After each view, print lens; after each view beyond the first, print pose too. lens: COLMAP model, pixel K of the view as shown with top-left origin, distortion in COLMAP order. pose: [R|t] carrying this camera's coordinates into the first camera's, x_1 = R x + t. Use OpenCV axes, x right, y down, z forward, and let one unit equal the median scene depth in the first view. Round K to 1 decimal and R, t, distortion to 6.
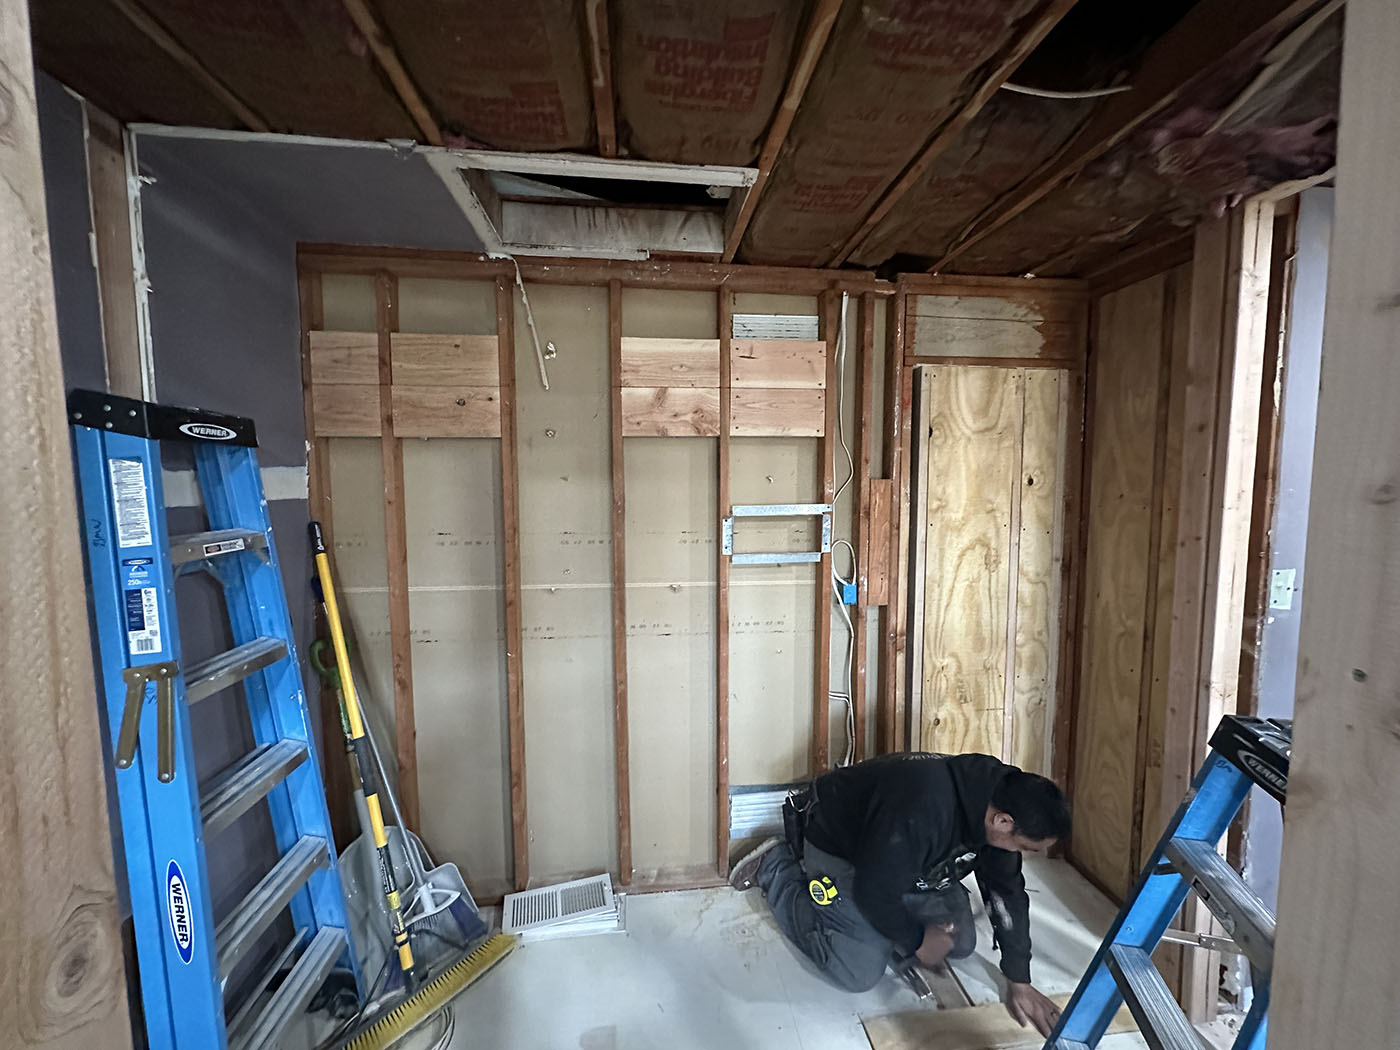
lens RADIAL K [[556.9, 0, 700.0], [0, 556.9, 525.0], [0, 0, 1]] dist [-0.002628, -0.000007]
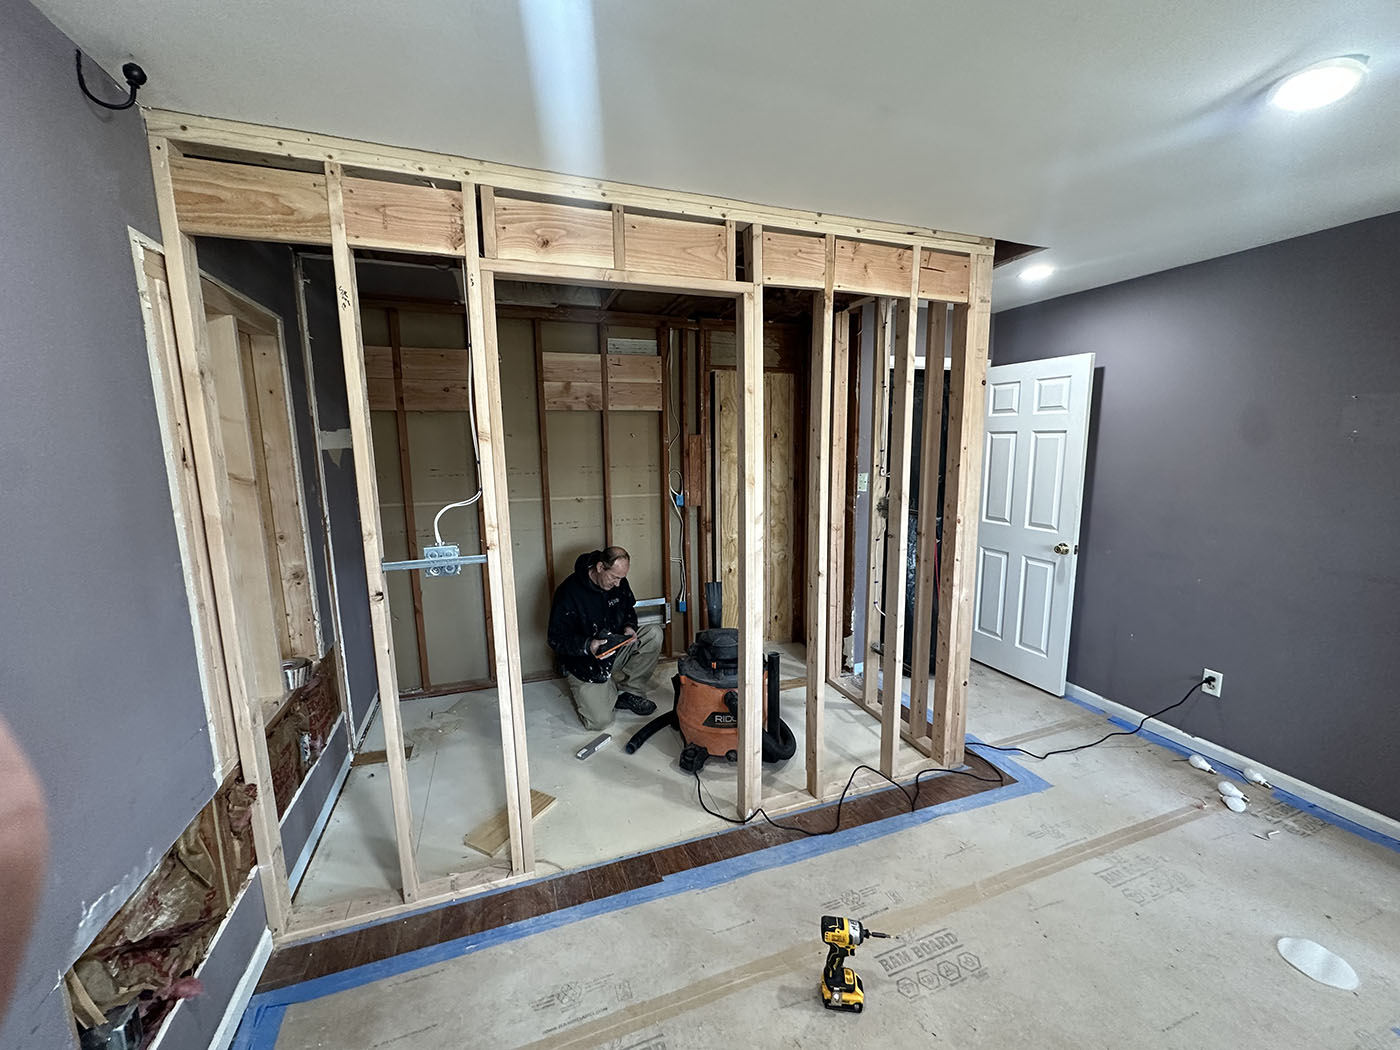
lens RADIAL K [[556.9, 0, 700.0], [0, 556.9, 525.0], [0, 0, 1]] dist [-0.002628, -0.000007]
pose [[0.971015, -0.044589, 0.234821, -0.095010], [0.028715, 0.997092, 0.070591, 0.084719], [-0.237286, -0.061802, 0.969472, -0.791594]]
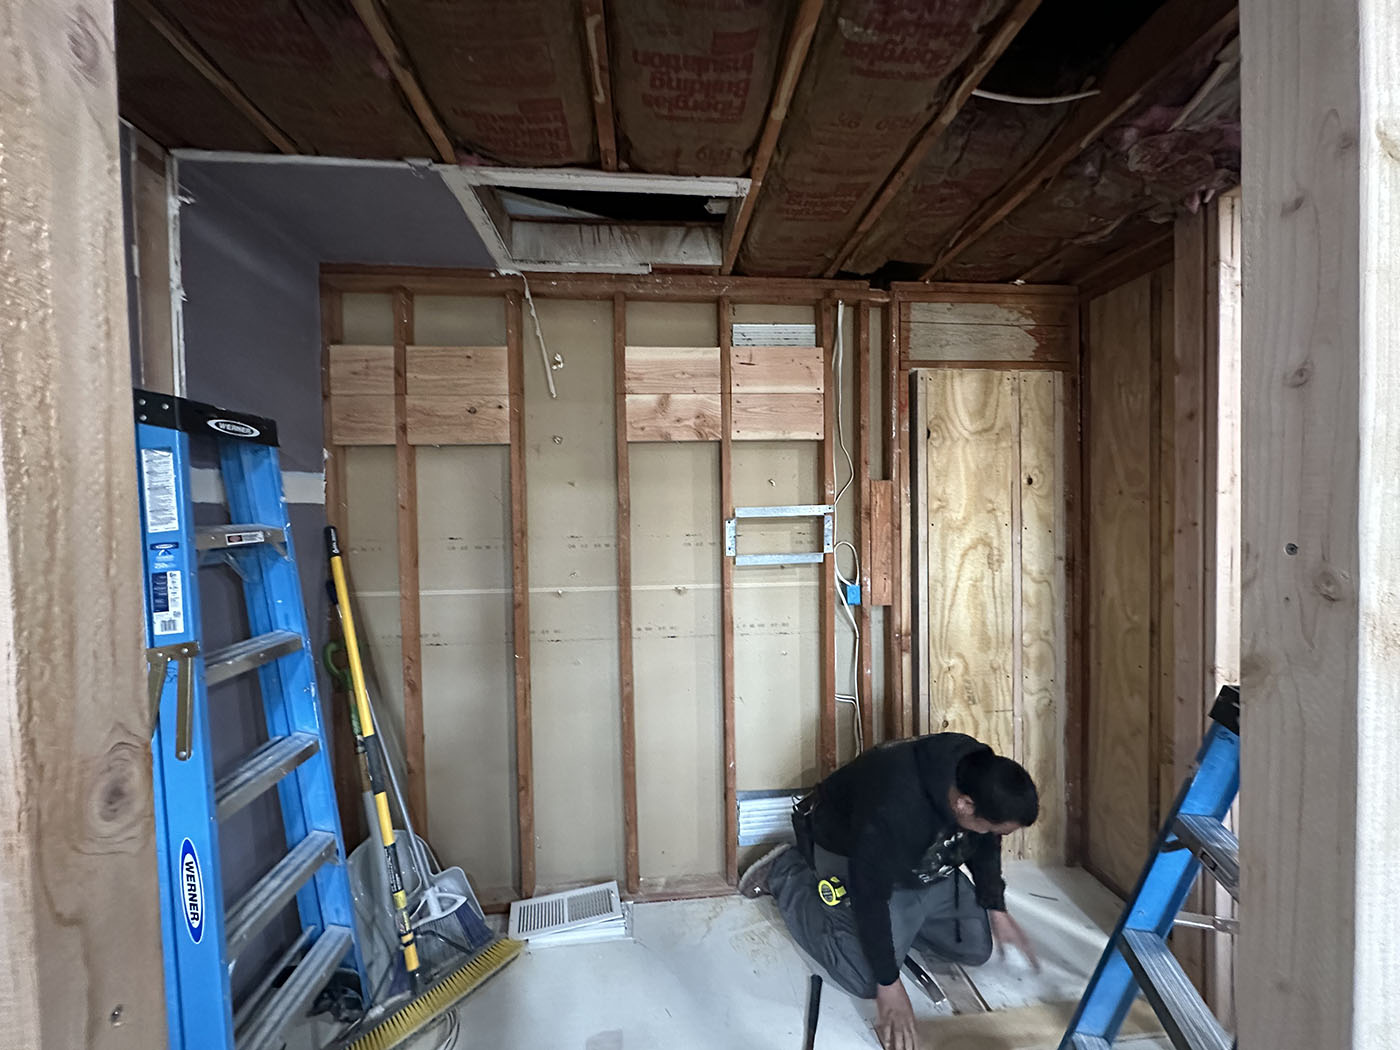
lens RADIAL K [[556.9, 0, 700.0], [0, 556.9, 525.0], [0, 0, 1]] dist [-0.002628, -0.000007]
pose [[0.999740, -0.013813, -0.018151, 0.012306], [0.012822, 0.998479, -0.053623, 0.052453], [0.018864, 0.053377, 0.998396, -0.019139]]
